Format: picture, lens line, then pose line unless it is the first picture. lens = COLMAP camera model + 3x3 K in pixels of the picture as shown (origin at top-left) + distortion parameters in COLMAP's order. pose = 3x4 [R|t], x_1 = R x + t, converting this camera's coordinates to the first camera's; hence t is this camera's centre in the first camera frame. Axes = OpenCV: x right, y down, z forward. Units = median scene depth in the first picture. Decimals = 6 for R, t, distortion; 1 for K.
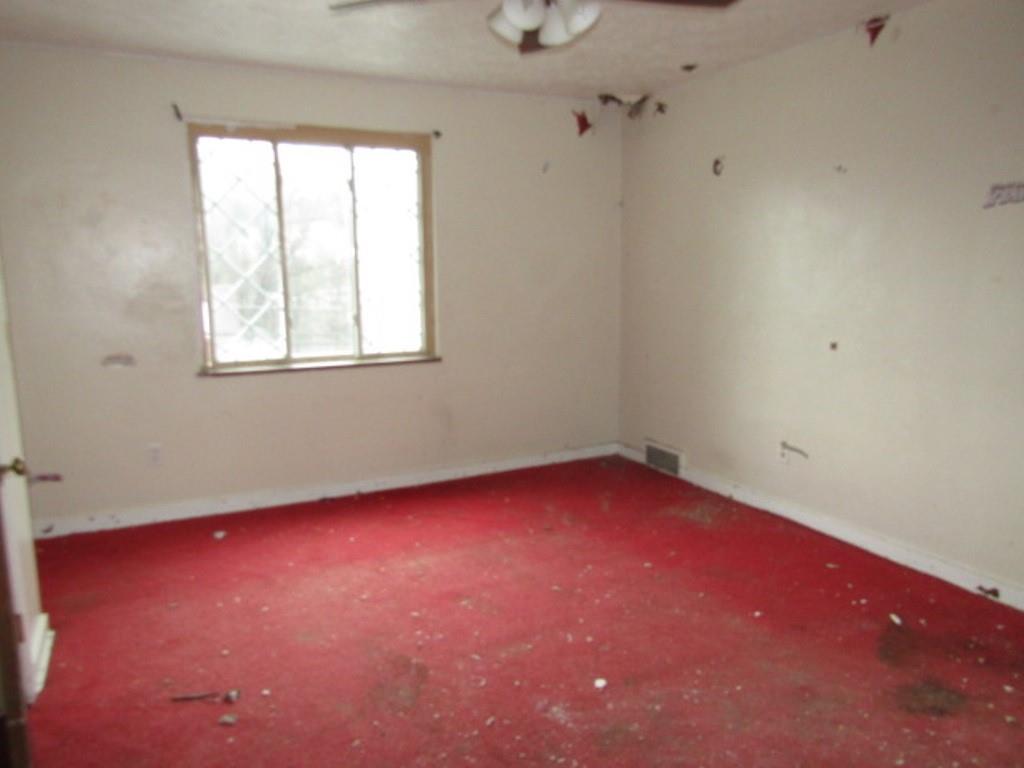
lens RADIAL K [[729.7, 0, 519.1], [0, 729.7, 389.6], [0, 0, 1]] dist [-0.026711, 0.026270]
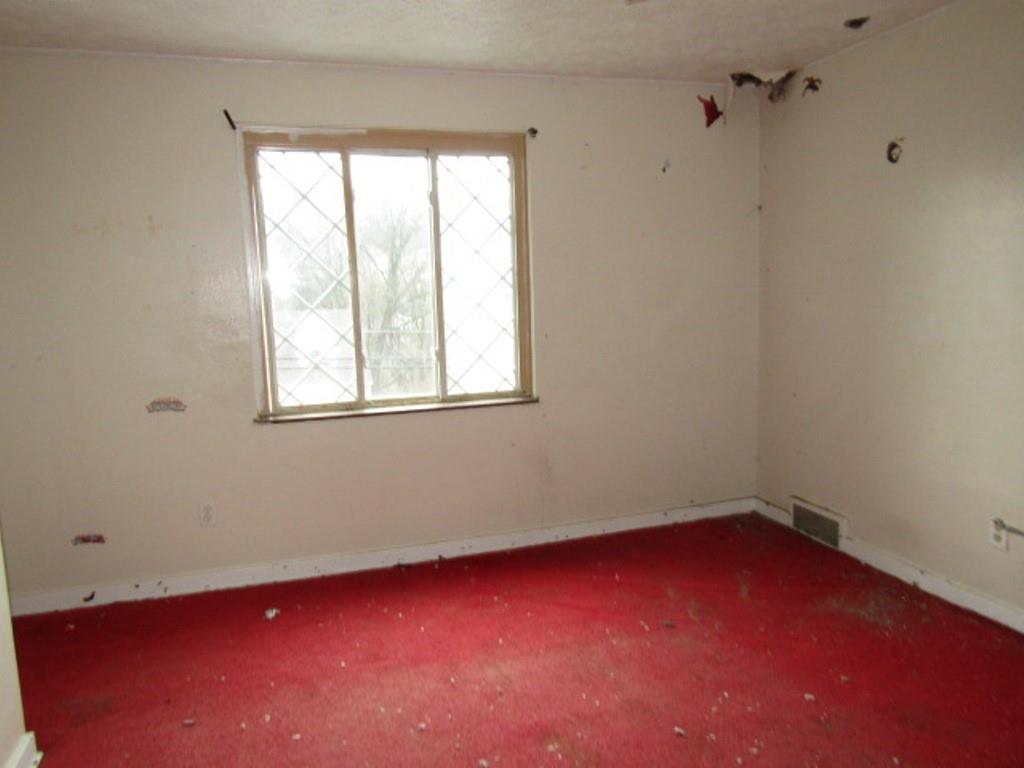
lens RADIAL K [[736.7, 0, 514.9], [0, 736.7, 385.8], [0, 0, 1]] dist [-0.010126, 0.008253]
pose [[0.985832, -0.001917, -0.167724, 0.009049], [-0.003569, 0.999469, -0.032398, -0.033981], [0.167697, 0.032538, 0.985302, 0.176597]]
